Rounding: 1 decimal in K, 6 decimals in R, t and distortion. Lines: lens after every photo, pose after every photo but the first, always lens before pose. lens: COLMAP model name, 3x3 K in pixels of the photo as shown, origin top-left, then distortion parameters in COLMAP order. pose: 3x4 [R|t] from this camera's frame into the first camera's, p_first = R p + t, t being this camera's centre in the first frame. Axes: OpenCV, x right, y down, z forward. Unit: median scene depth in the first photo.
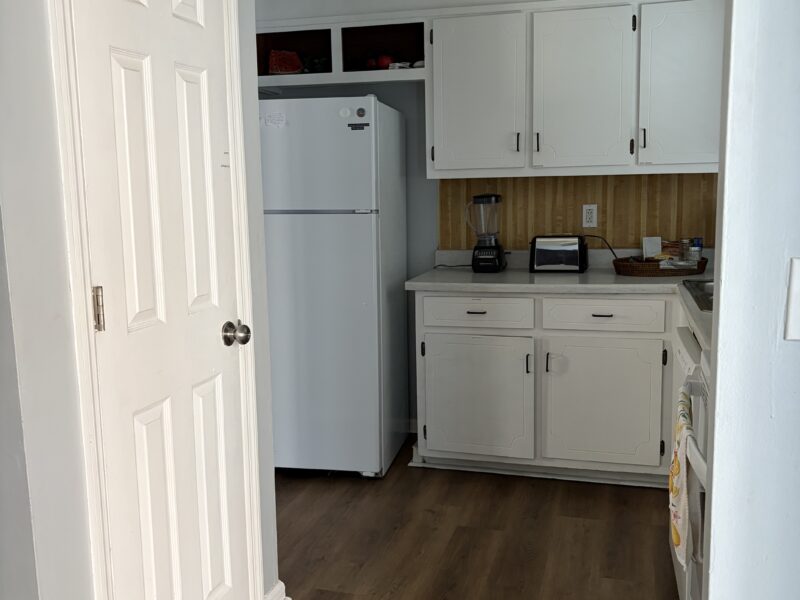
lens RADIAL K [[812.9, 0, 399.5], [0, 812.9, 292.6], [0, 0, 1]] dist [0.169868, -0.589030]
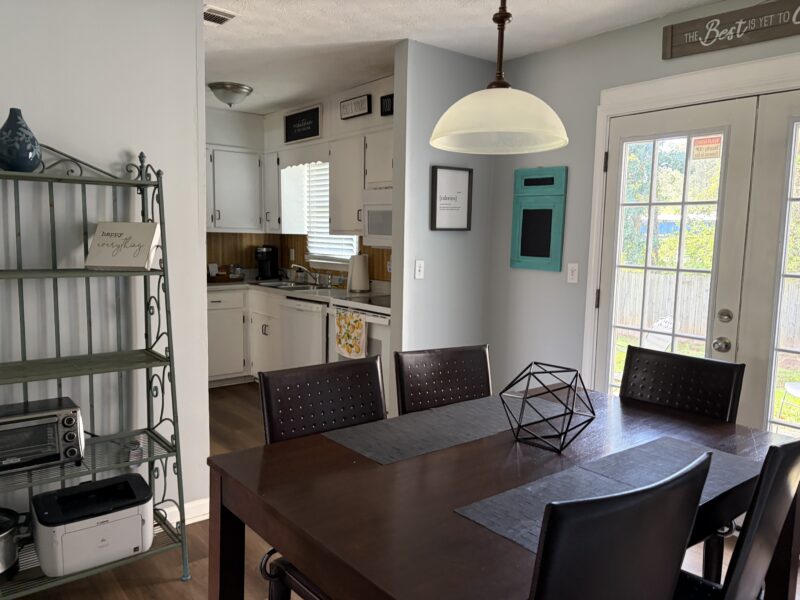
lens RADIAL K [[617.8, 0, 400.0], [0, 617.8, 300.0], [0, 0, 1]] dist [0.036302, -0.008649]
pose [[0.590108, -0.053468, 0.805552, -0.644523], [0.079842, 0.996778, 0.007672, 0.044205], [-0.803367, 0.059789, 0.592475, -0.245806]]
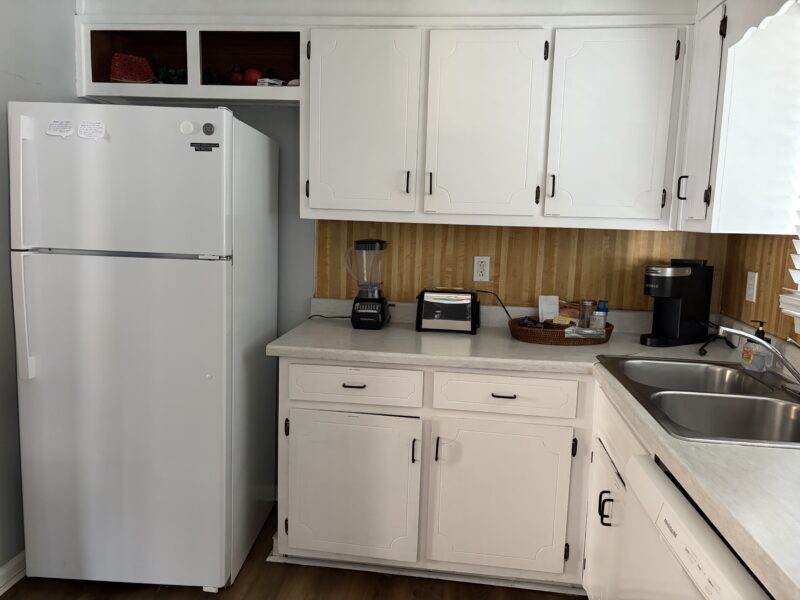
lens RADIAL K [[617.8, 0, 400.0], [0, 617.8, 300.0], [0, 0, 1]] dist [0.036302, -0.008649]
pose [[0.987112, 0.029308, 0.157327, 0.037657], [-0.028962, 0.999570, -0.004494, -0.056267], [-0.157391, -0.000120, 0.987536, 0.356370]]
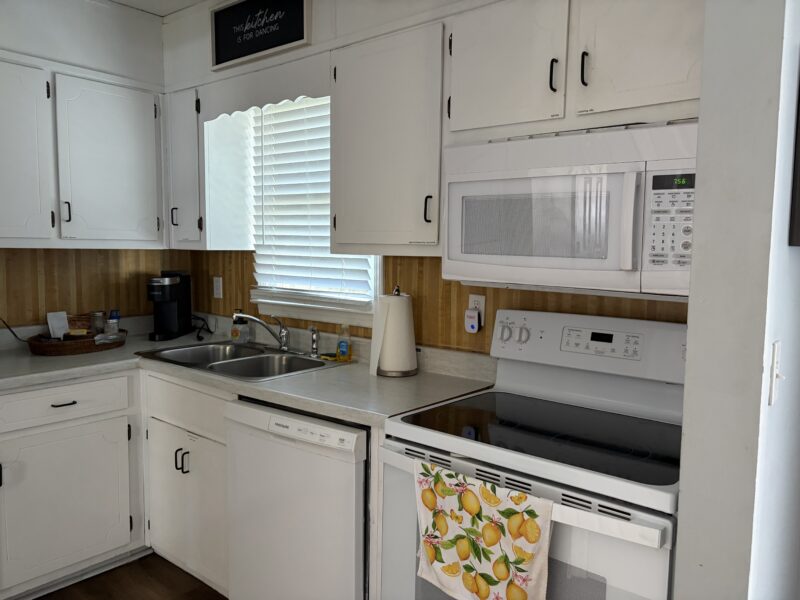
lens RADIAL K [[604.6, 0, 401.6], [0, 604.6, 292.1], [0, 0, 1]] dist [0.009086, -0.001967]
pose [[0.404734, -0.043508, 0.913399, -0.184579], [0.102425, 0.994739, 0.001997, -0.051642], [-0.908680, 0.092747, 0.407061, 0.340368]]
